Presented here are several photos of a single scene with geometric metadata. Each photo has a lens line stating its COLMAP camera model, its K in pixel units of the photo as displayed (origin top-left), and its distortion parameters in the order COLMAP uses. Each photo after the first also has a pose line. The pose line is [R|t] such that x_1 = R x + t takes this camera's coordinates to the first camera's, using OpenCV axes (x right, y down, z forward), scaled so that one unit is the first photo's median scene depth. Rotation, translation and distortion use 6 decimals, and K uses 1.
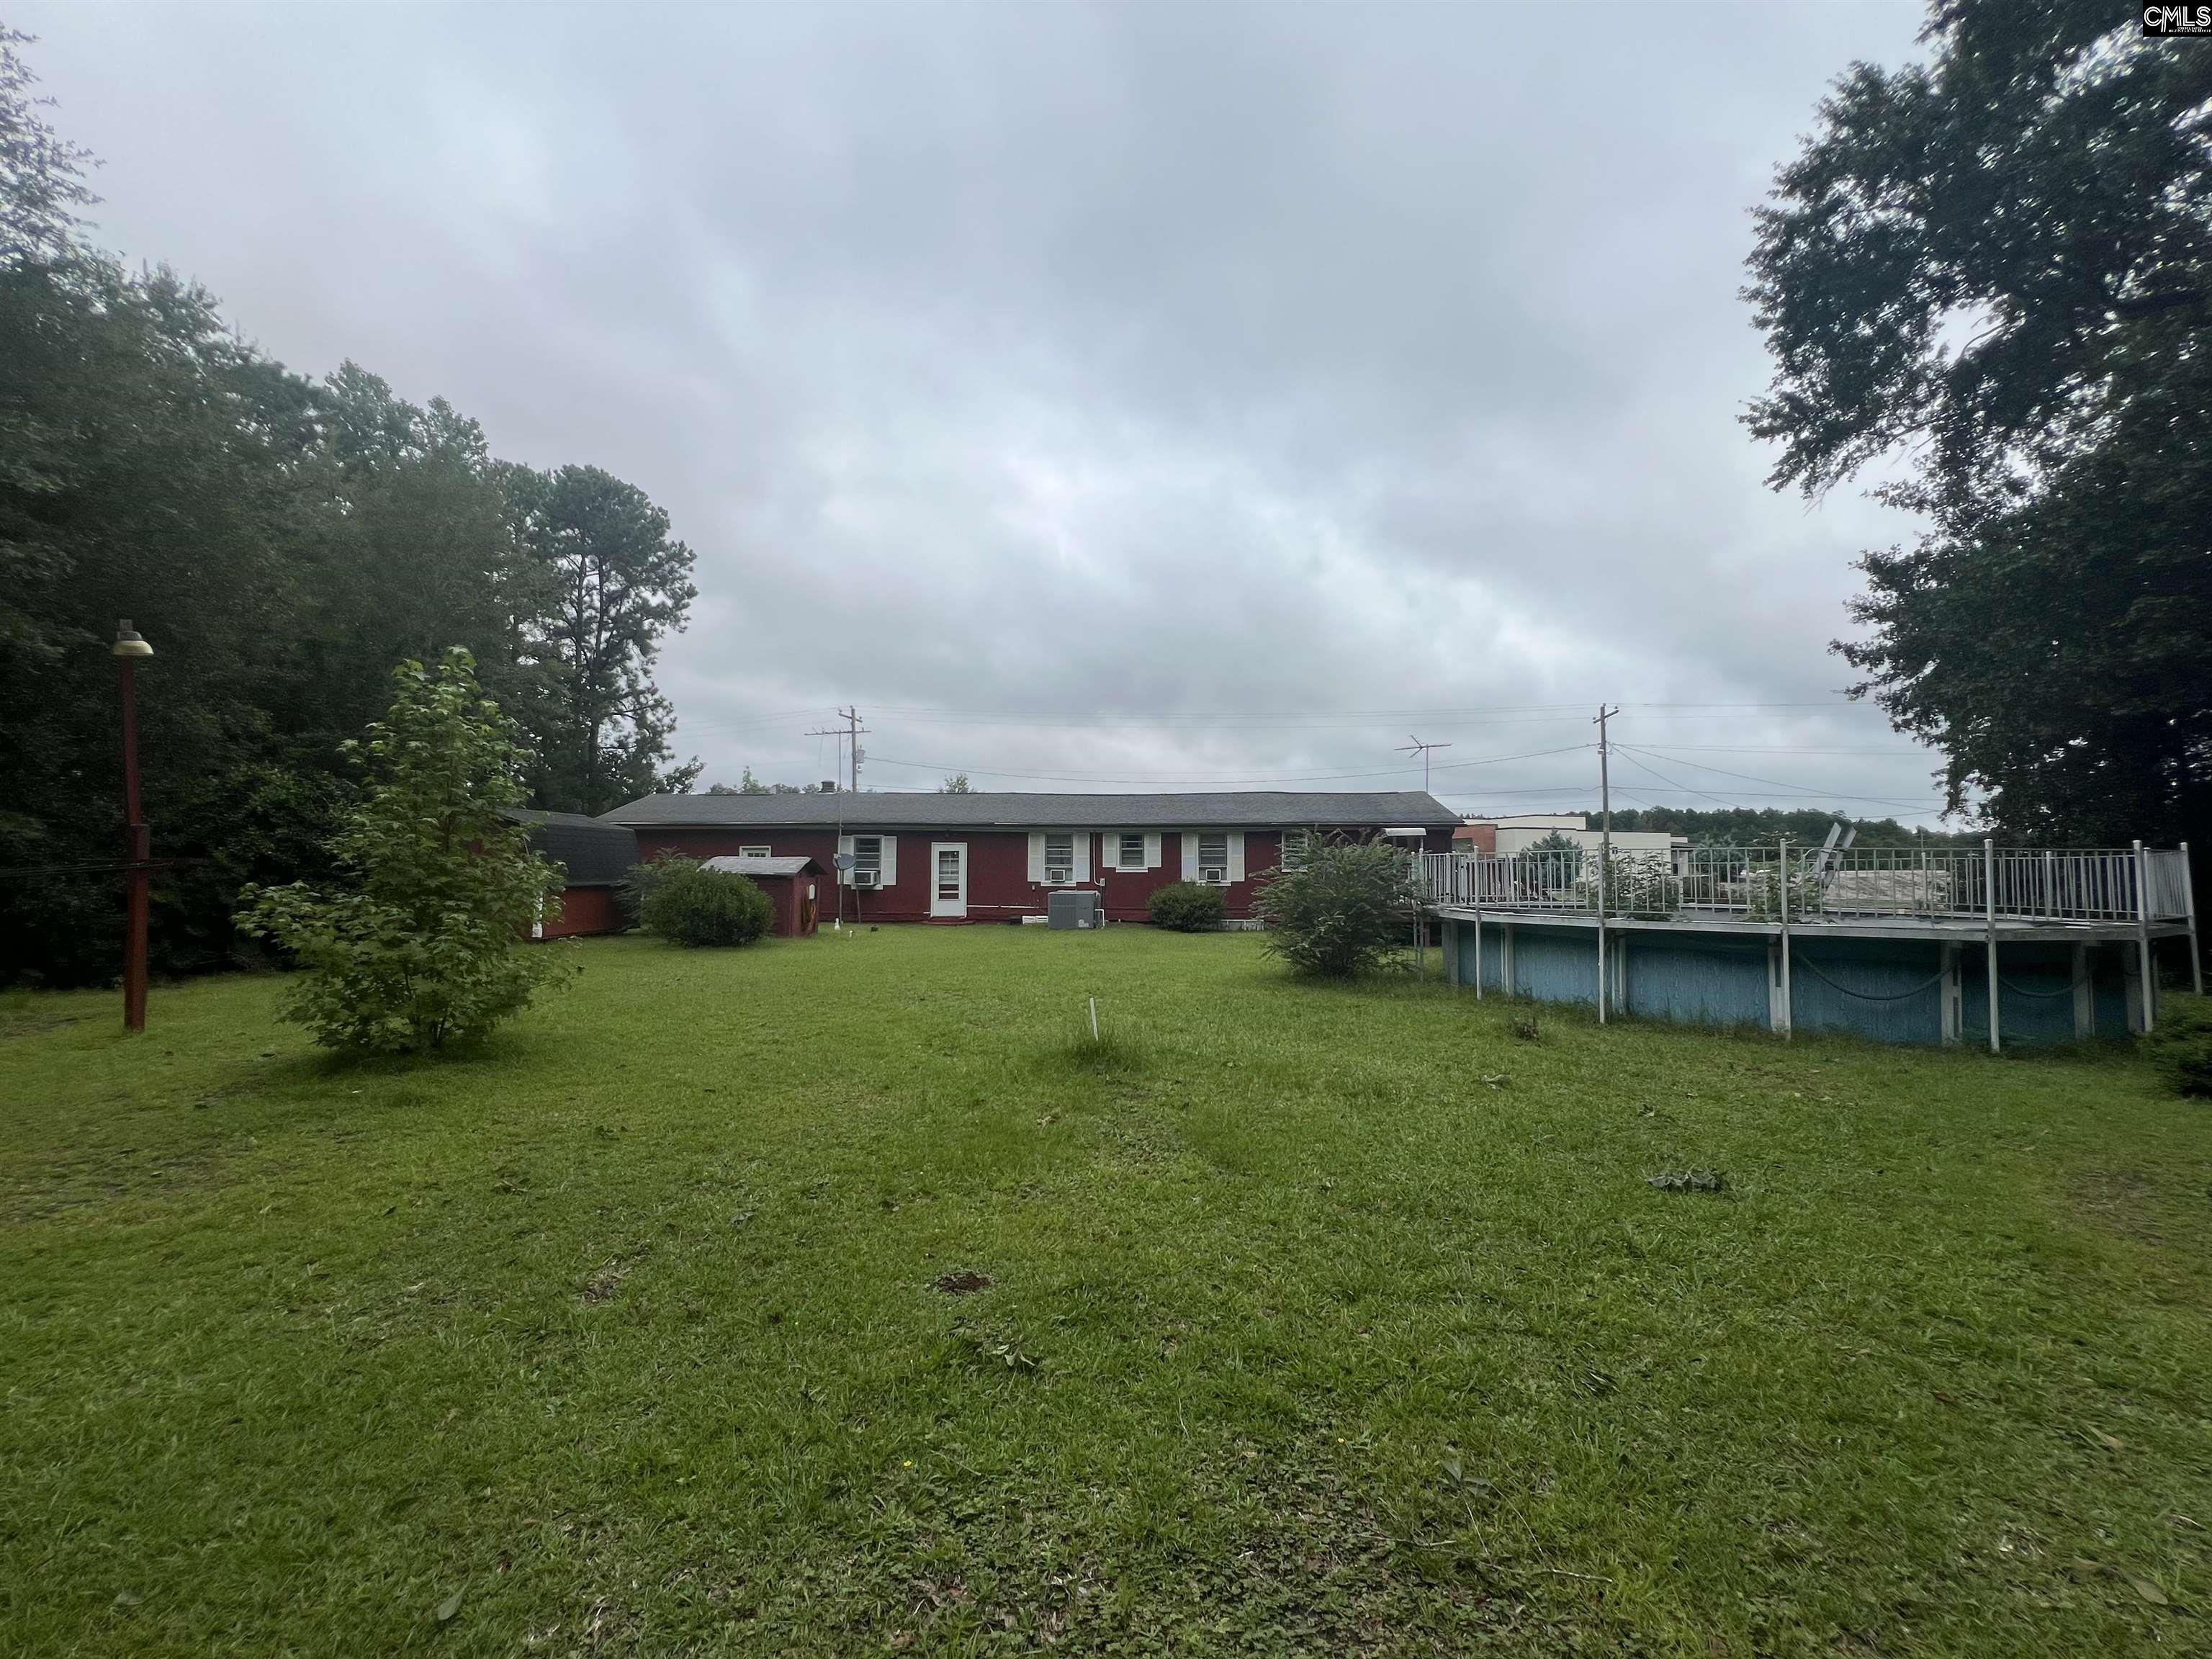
lens RADIAL K [[888.5, 0, 1115.0], [0, 888.5, 837.6], [0, 0, 1]] dist [-0.003652, -0.000359]
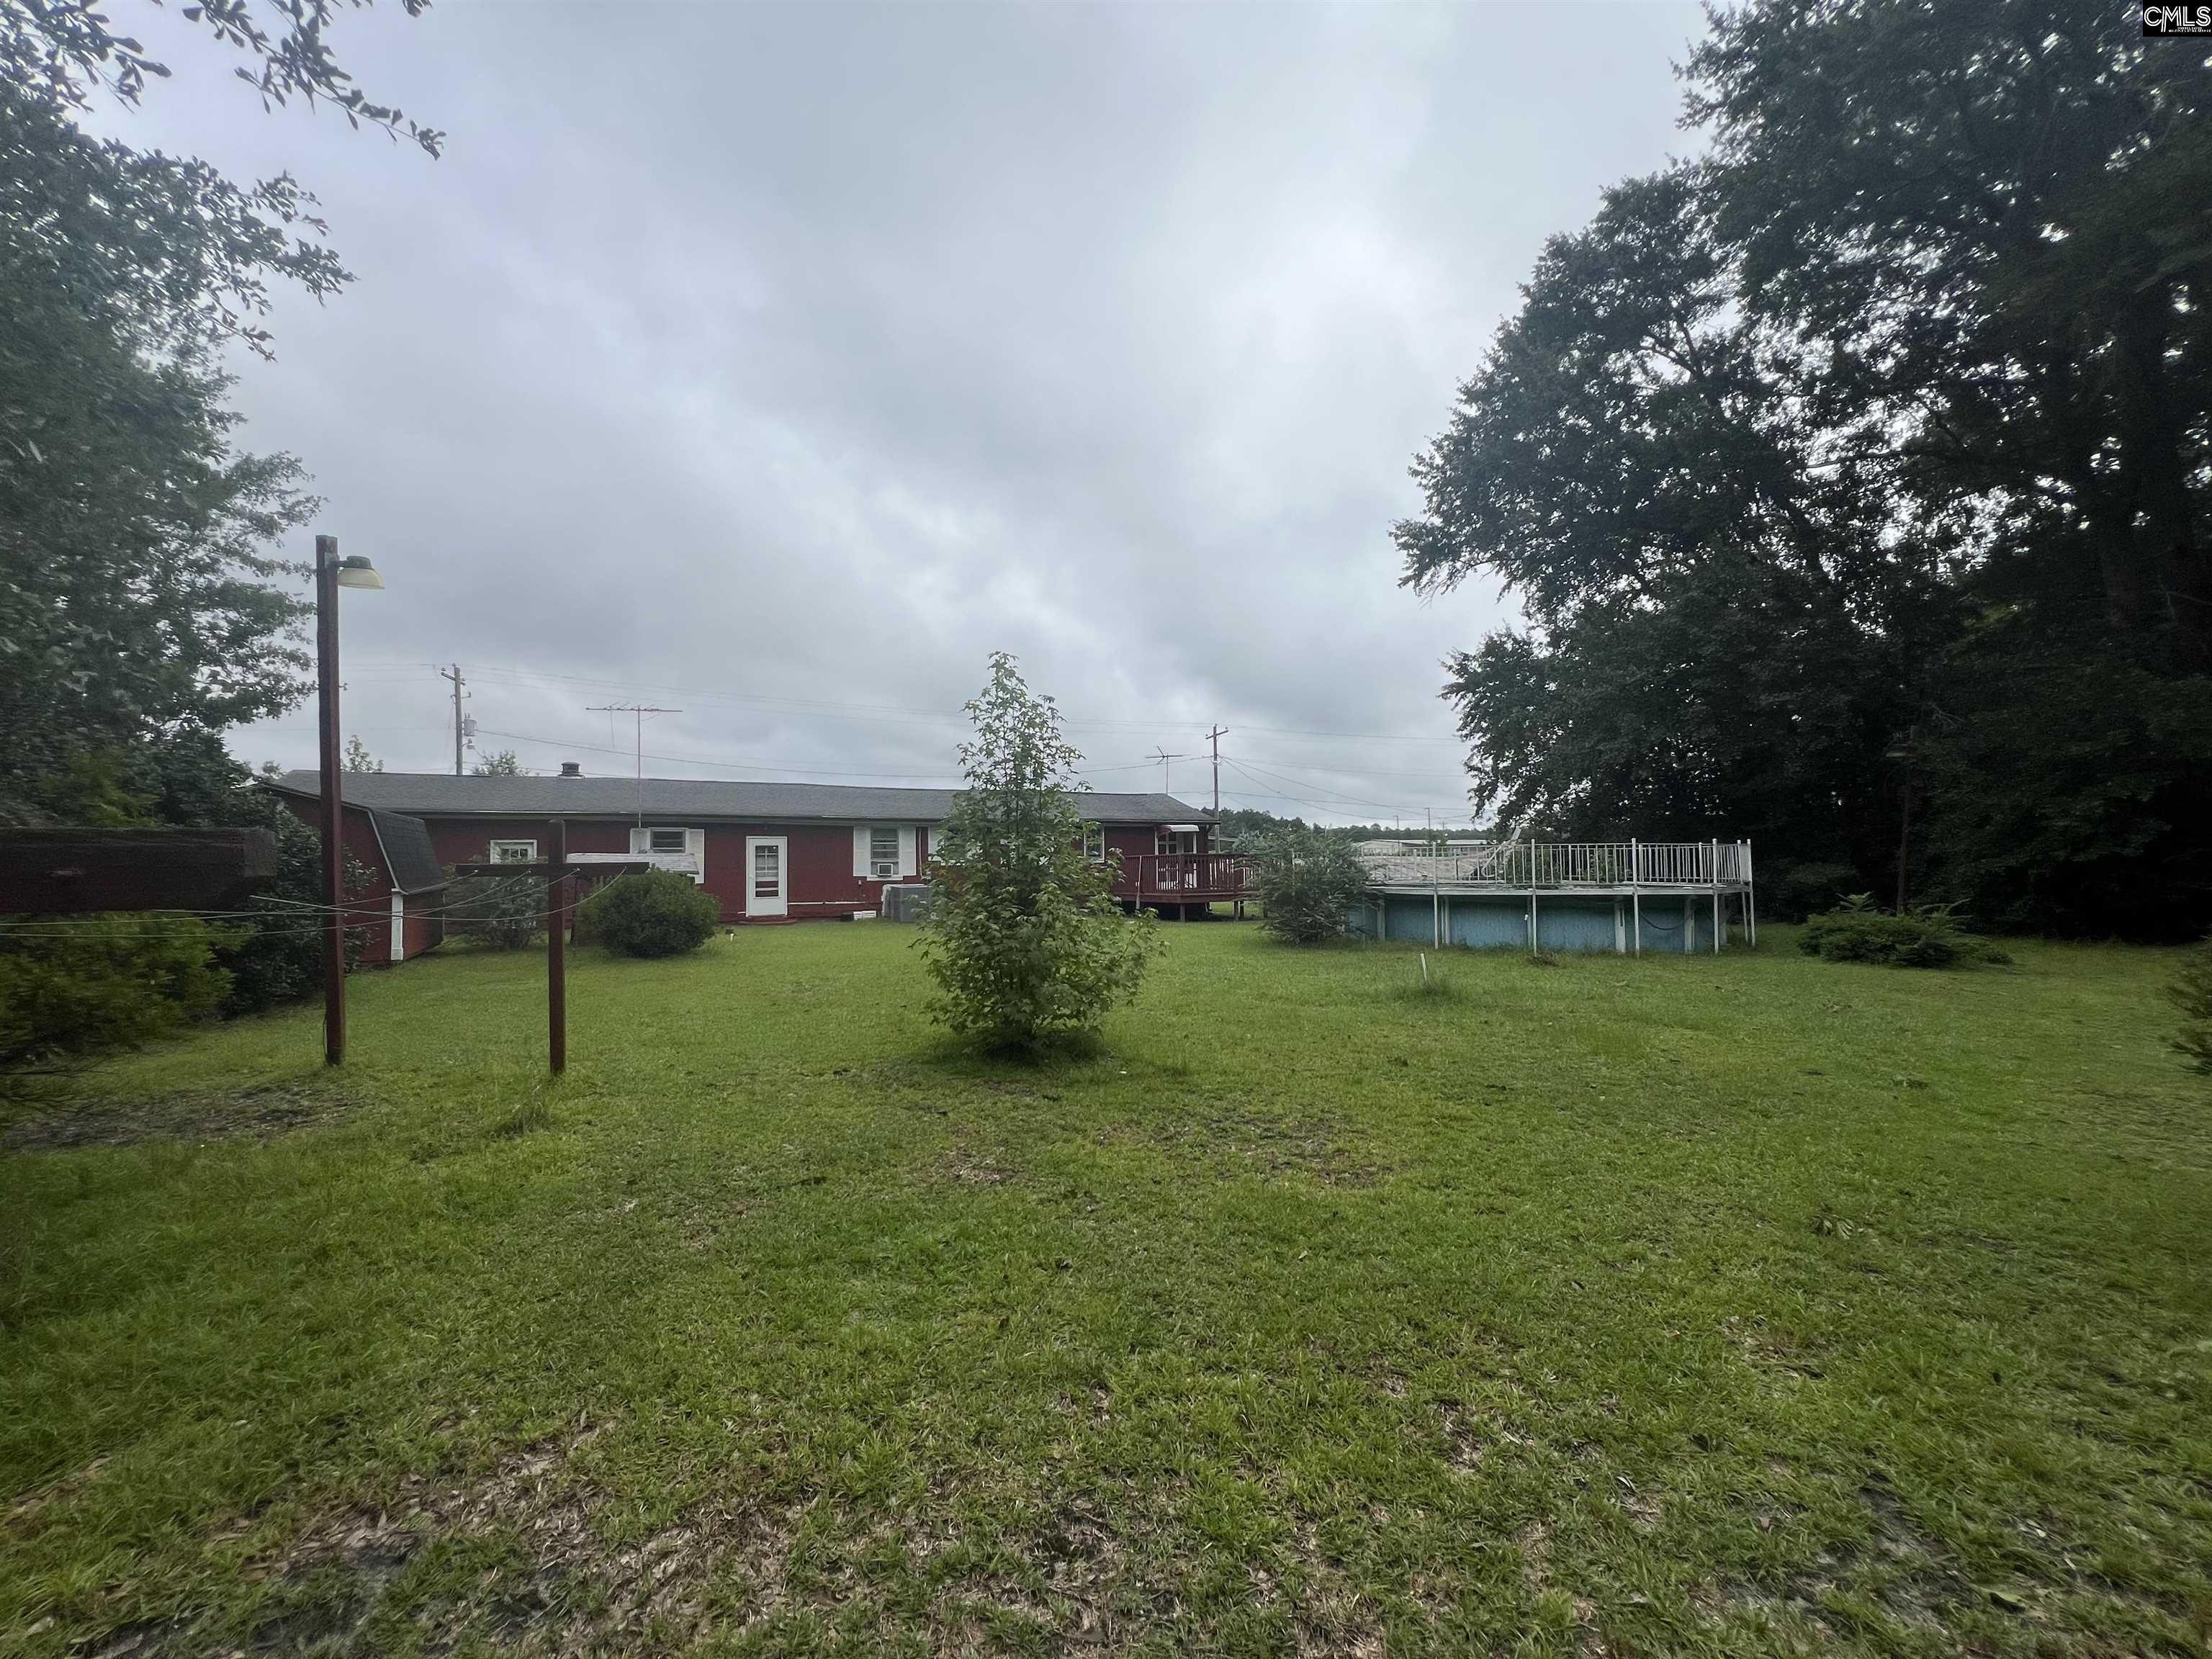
lens RADIAL K [[888.5, 0, 1107.3], [0, 888.5, 822.2], [0, 0, 1]] dist [-0.003652, -0.000359]
pose [[0.860847, 0.009307, 0.508778, -0.355150], [-0.005437, 0.999944, -0.009093, -0.002723], [-0.508834, 0.005062, 0.860850, 0.016960]]
